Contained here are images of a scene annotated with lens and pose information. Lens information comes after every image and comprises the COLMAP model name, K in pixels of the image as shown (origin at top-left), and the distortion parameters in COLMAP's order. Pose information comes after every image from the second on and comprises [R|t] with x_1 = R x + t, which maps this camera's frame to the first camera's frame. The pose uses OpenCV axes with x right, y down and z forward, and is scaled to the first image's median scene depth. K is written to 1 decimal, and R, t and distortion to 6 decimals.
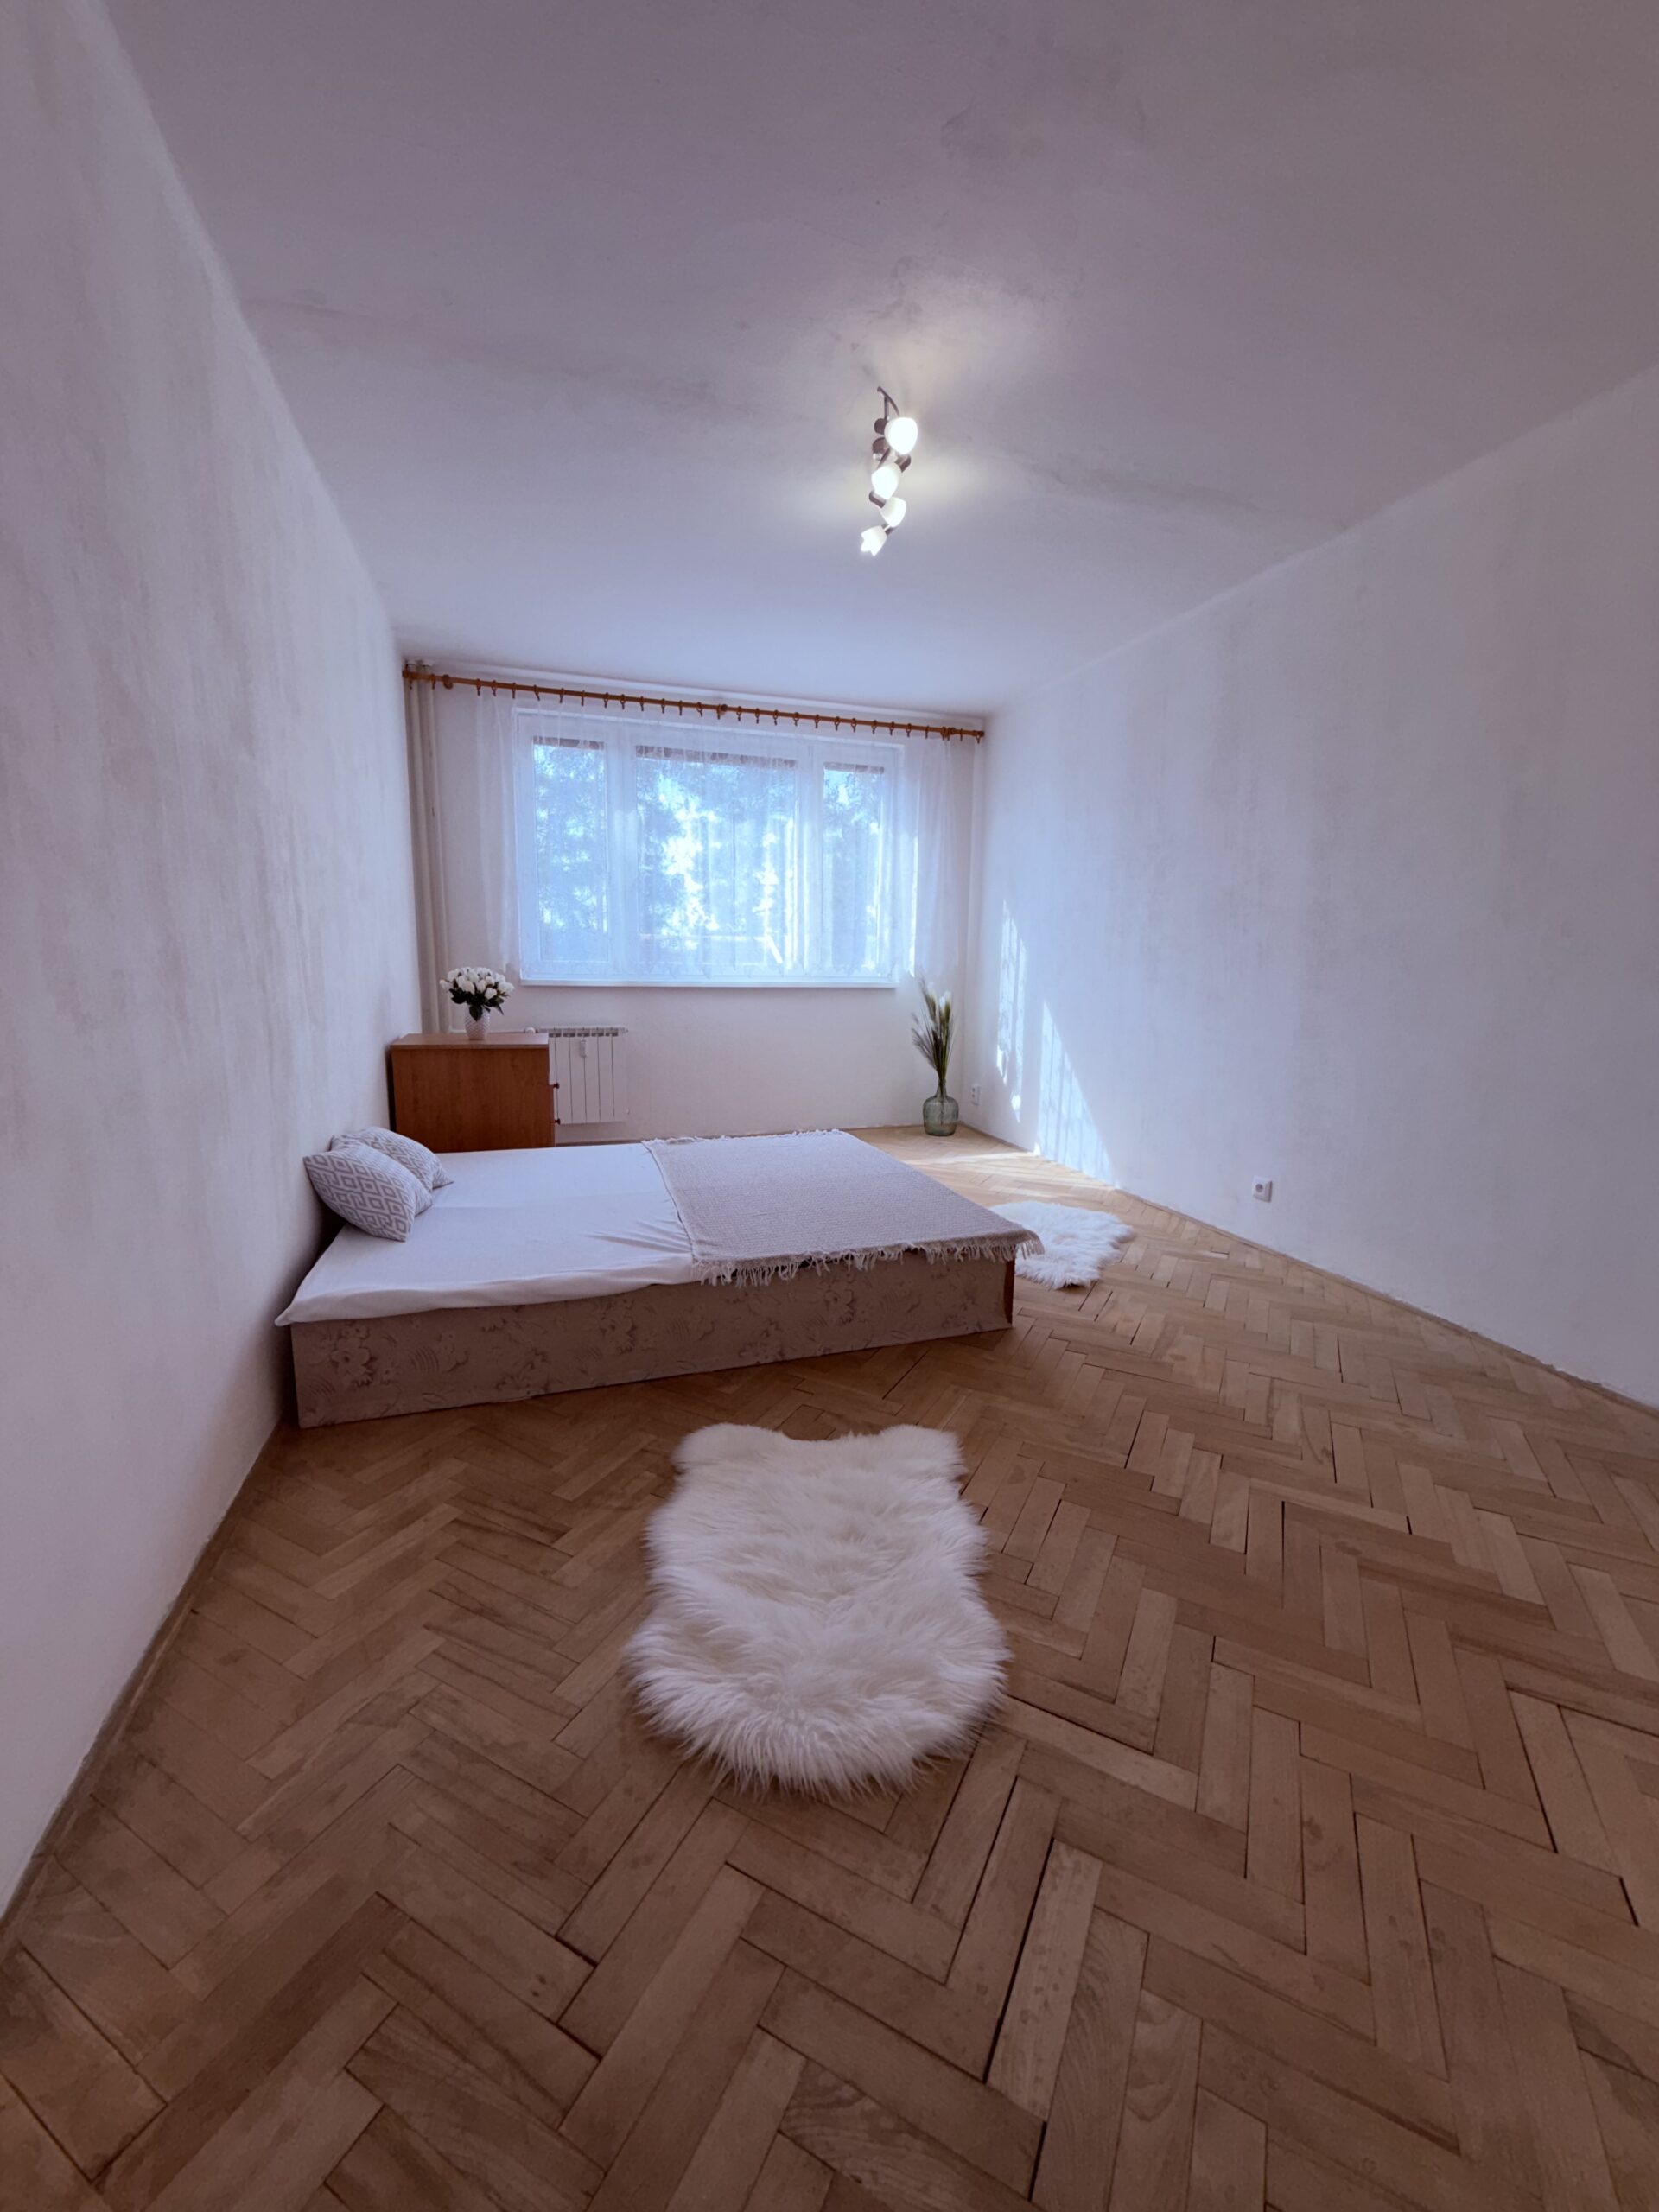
lens RADIAL K [[888.3, 0, 835.7], [0, 888.3, 1097.2], [0, 0, 1]] dist [0.000727, -0.000084]
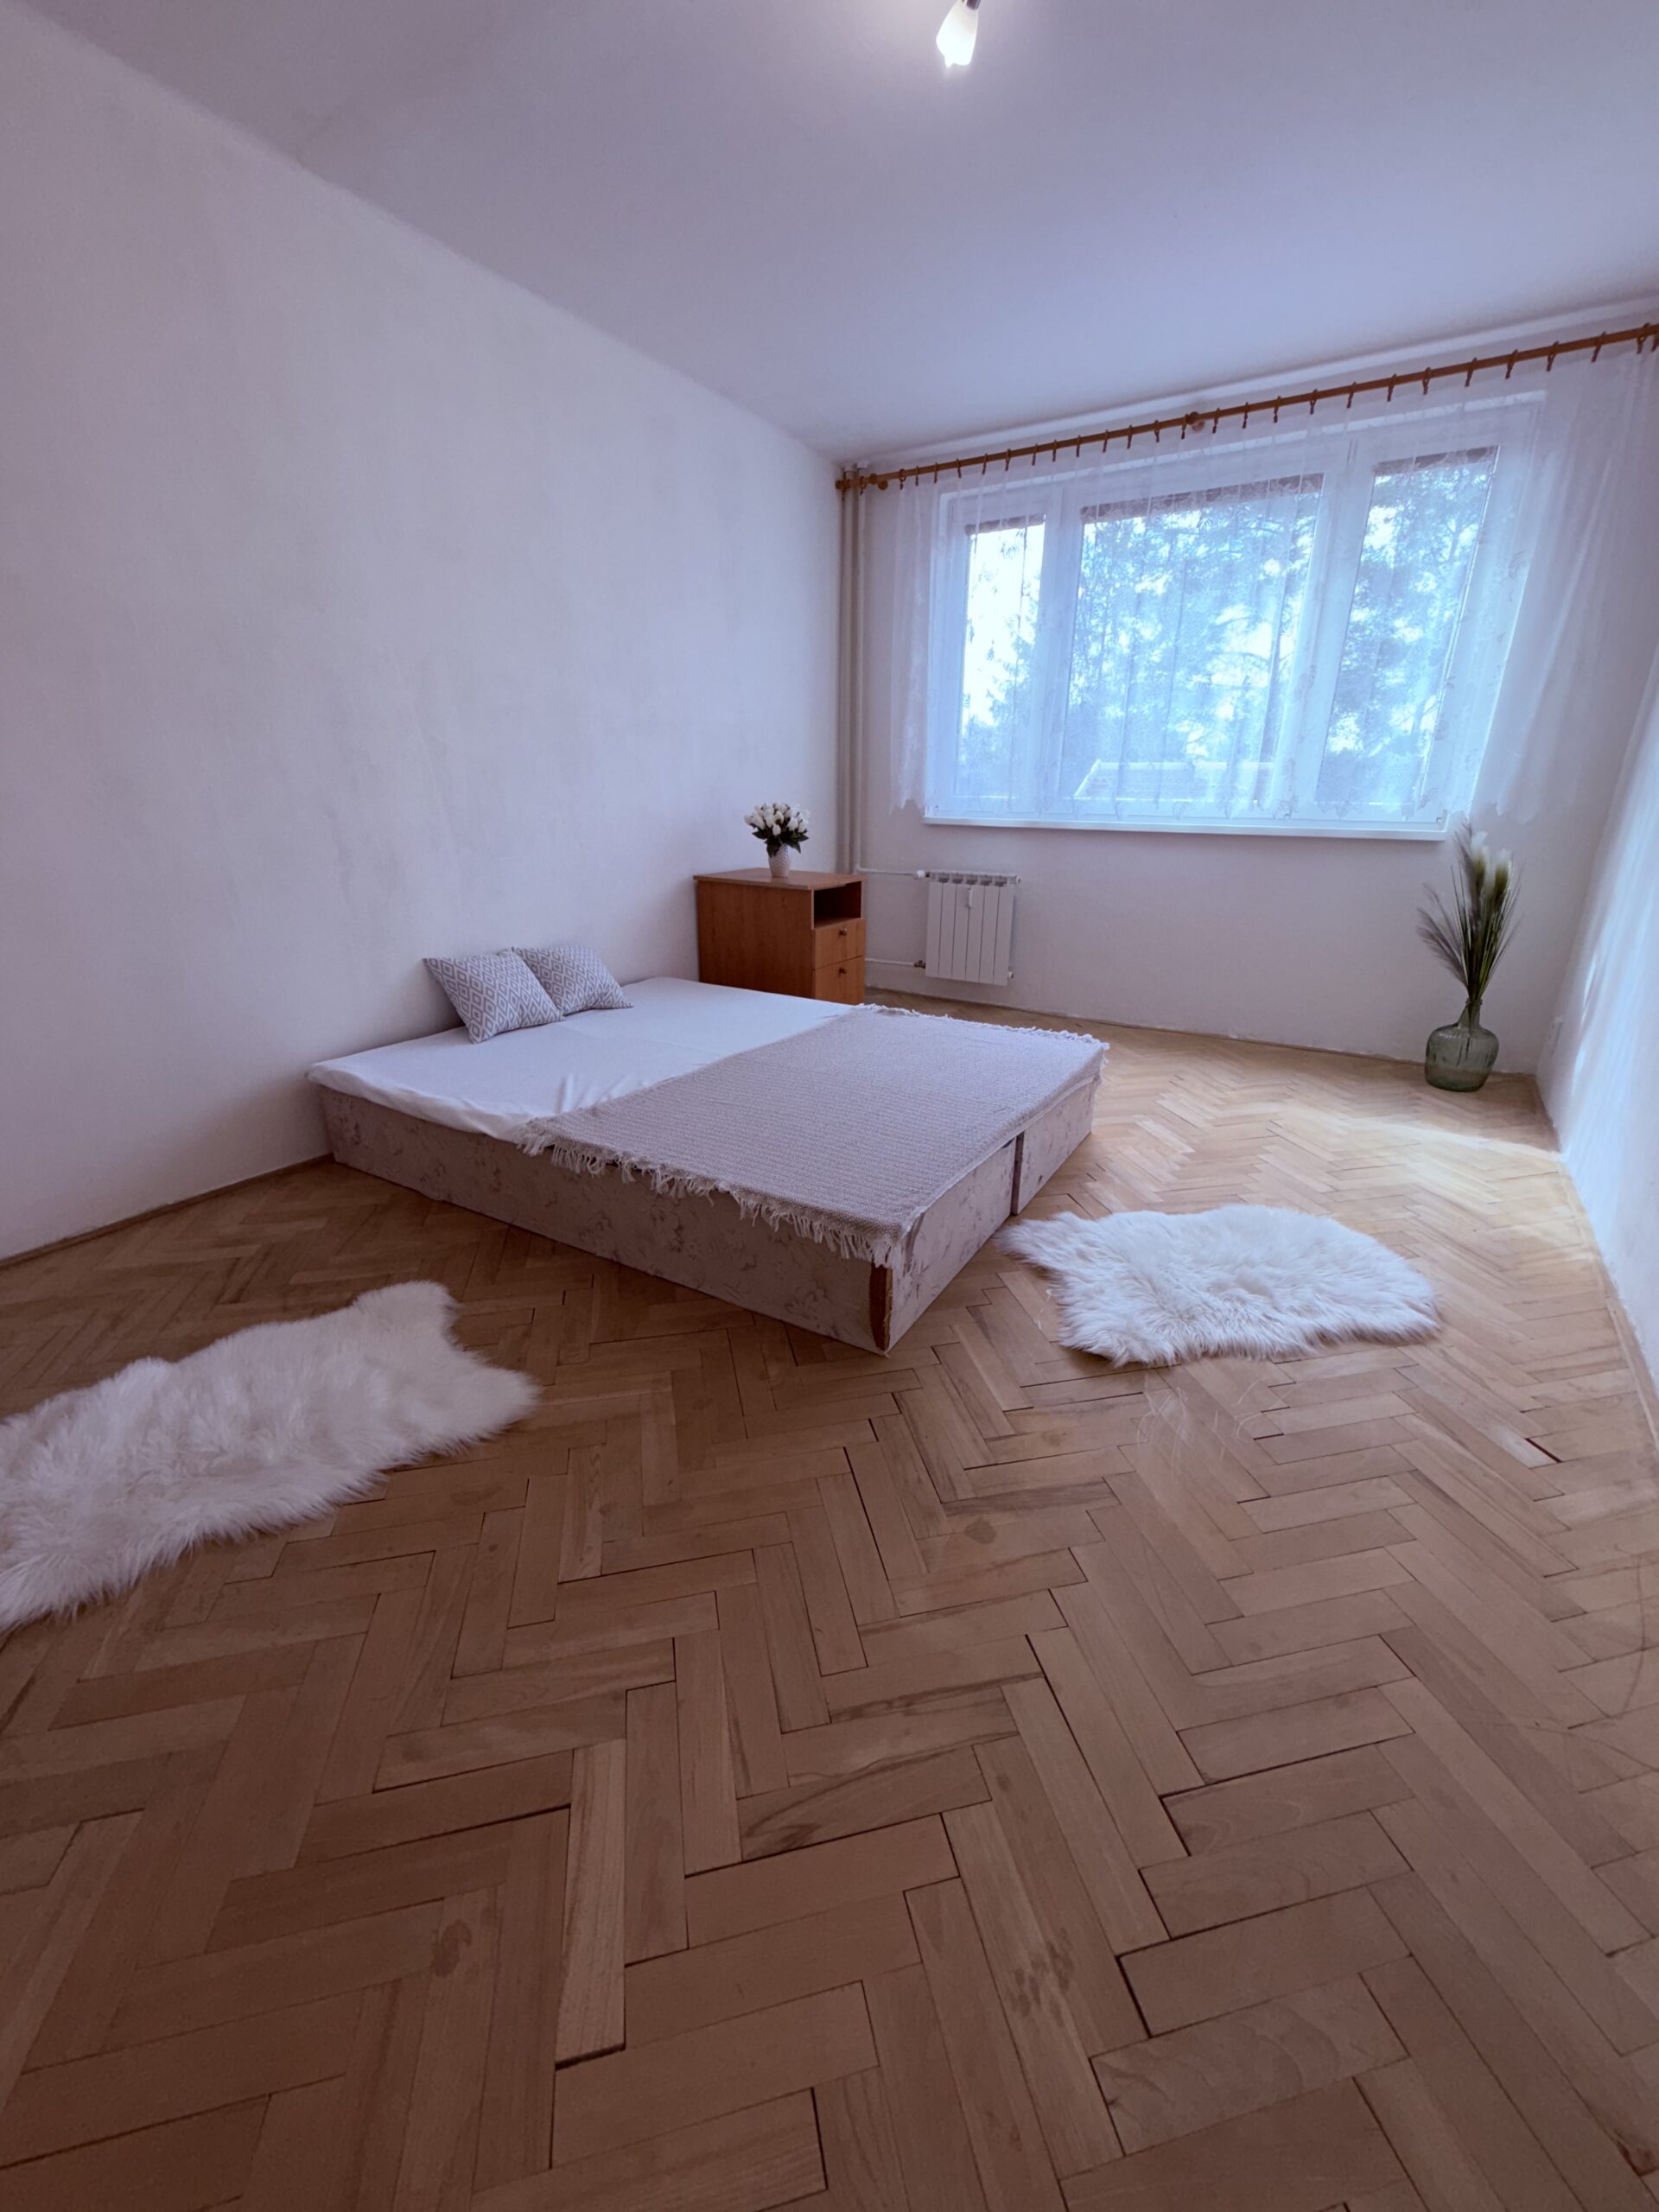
lens RADIAL K [[888.3, 0, 827.2], [0, 888.3, 1102.5], [0, 0, 1]] dist [0.000727, -0.000084]
pose [[0.636780, 0.248818, -0.729796, 0.425091], [-0.119709, 0.966927, 0.225214, -0.050359], [0.761697, -0.056049, 0.645505, 0.375757]]
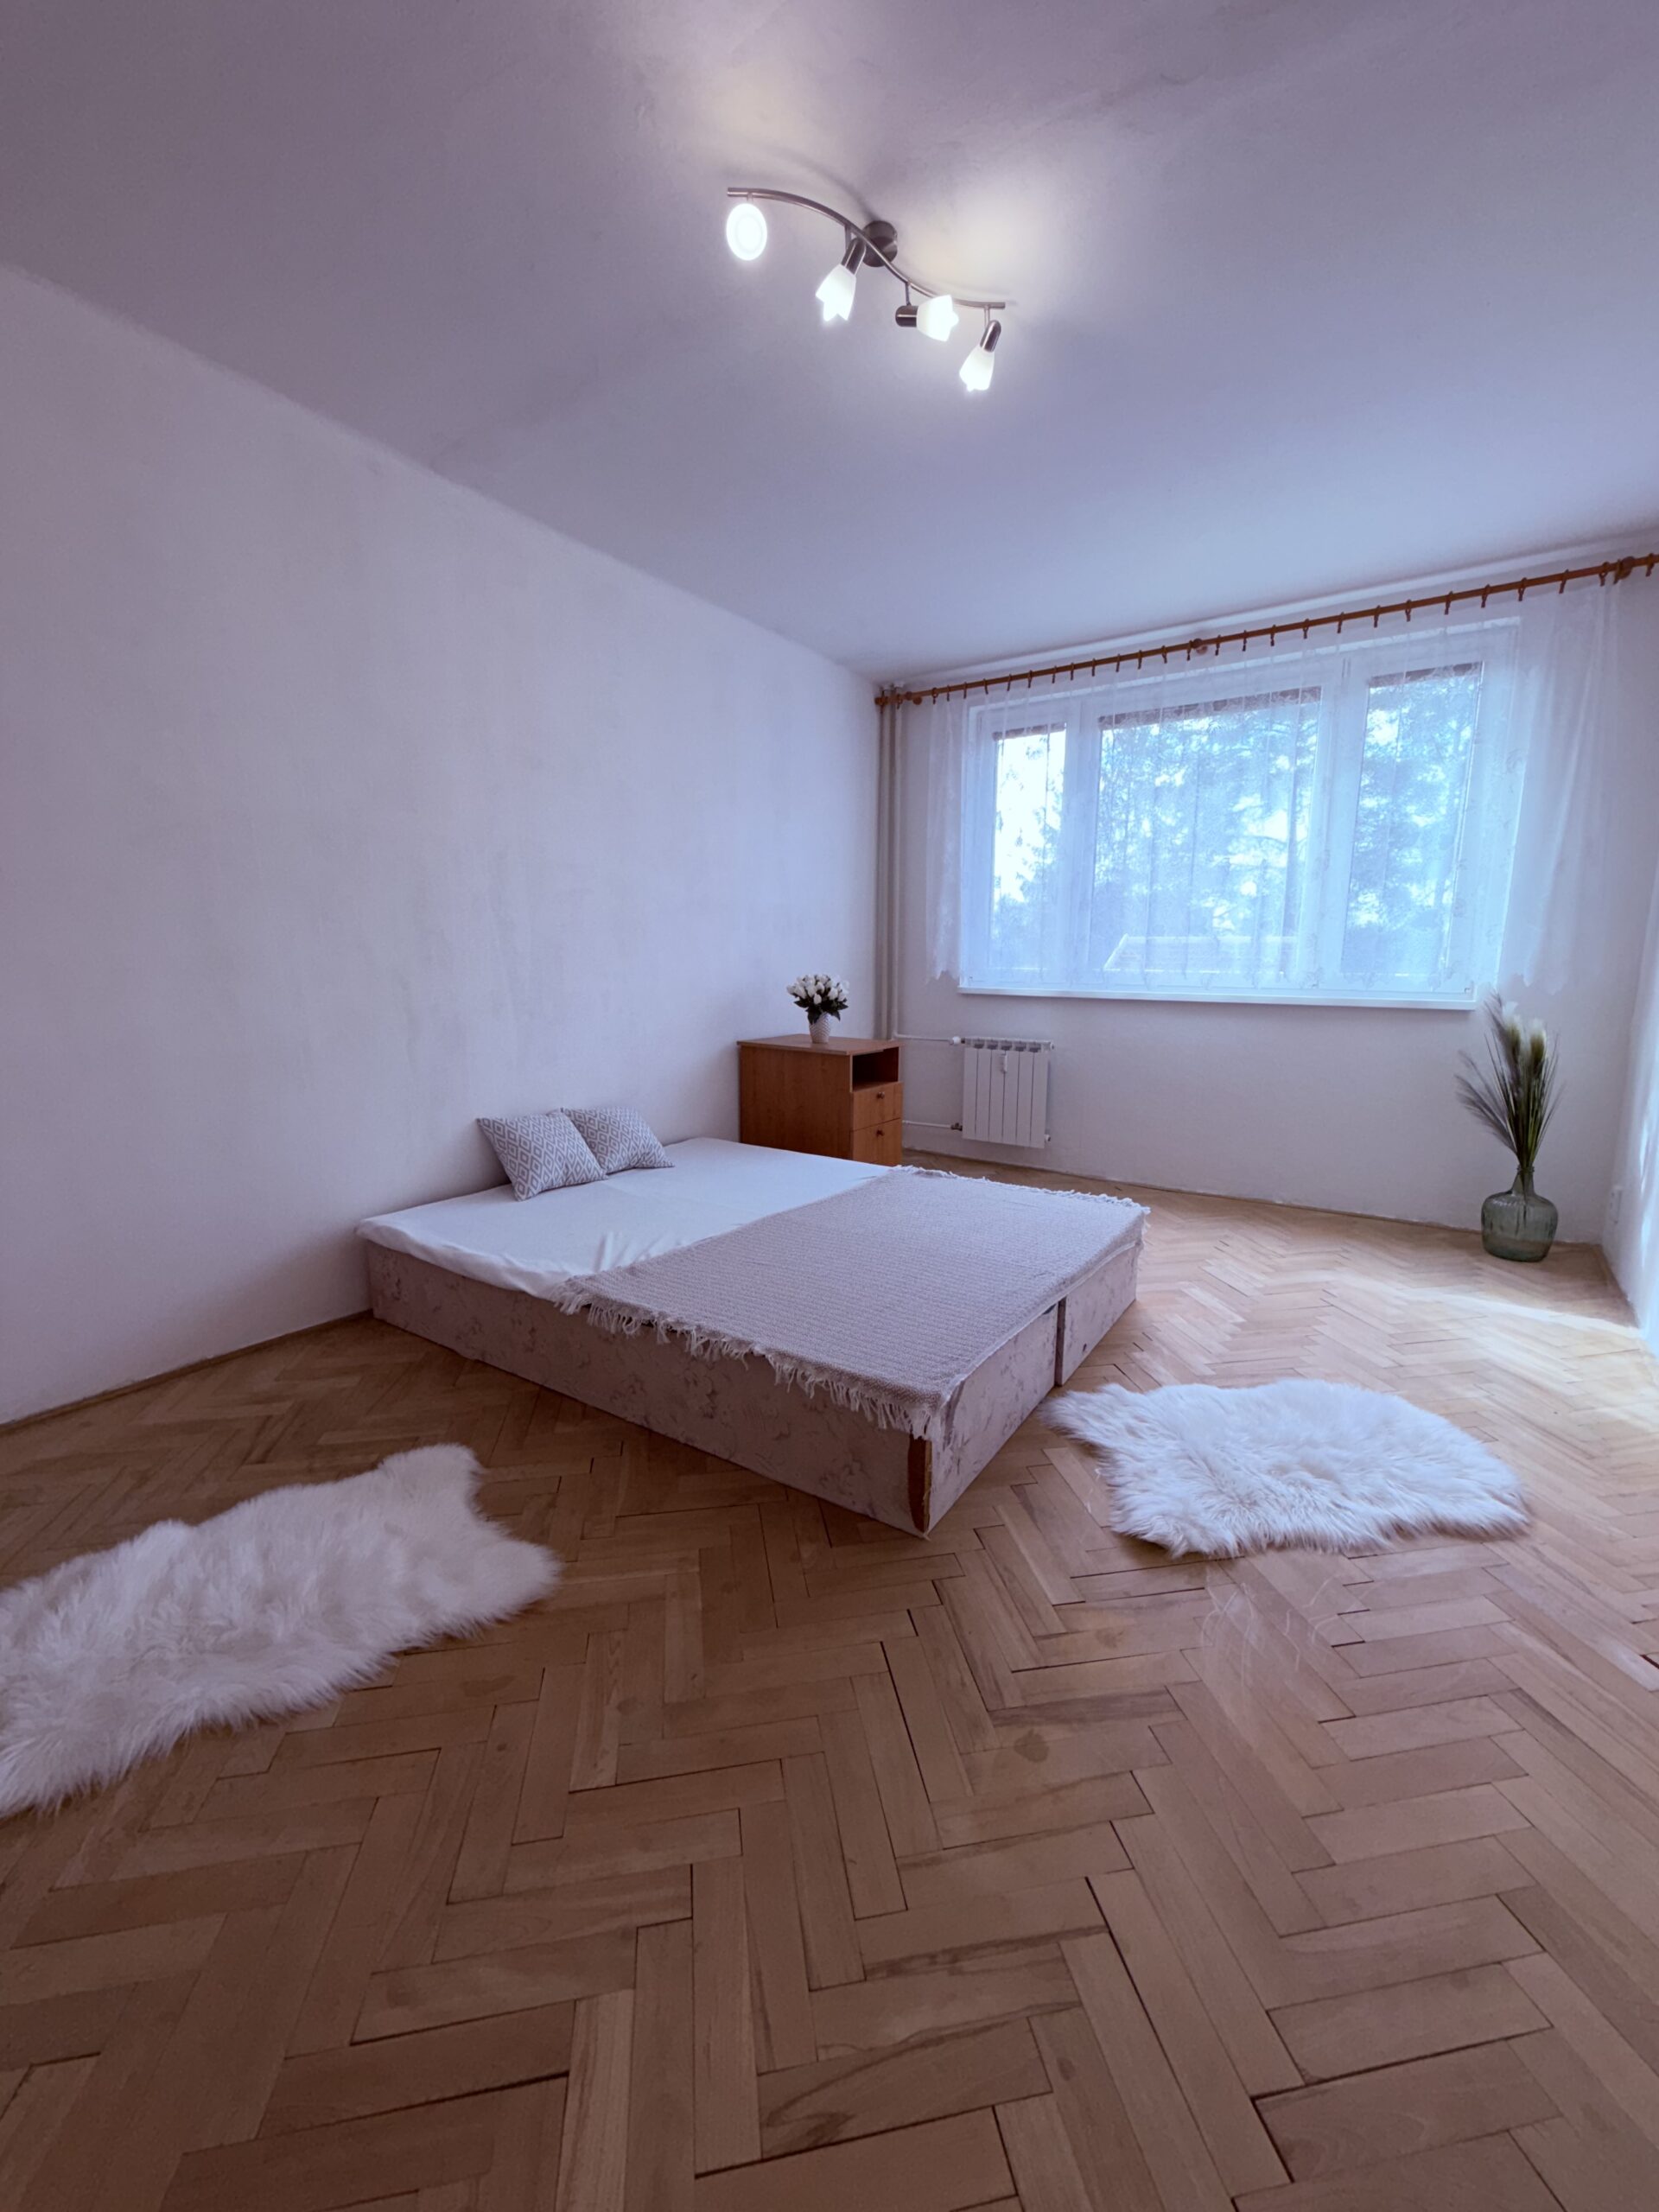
lens RADIAL K [[888.3, 0, 826.6], [0, 888.3, 1100.2], [0, 0, 1]] dist [0.000727, -0.000084]
pose [[0.602666, 0.115359, -0.789612, 0.430238], [-0.122924, 0.991106, 0.050976, -0.051771], [0.788469, 0.066341, 0.611486, 0.370833]]
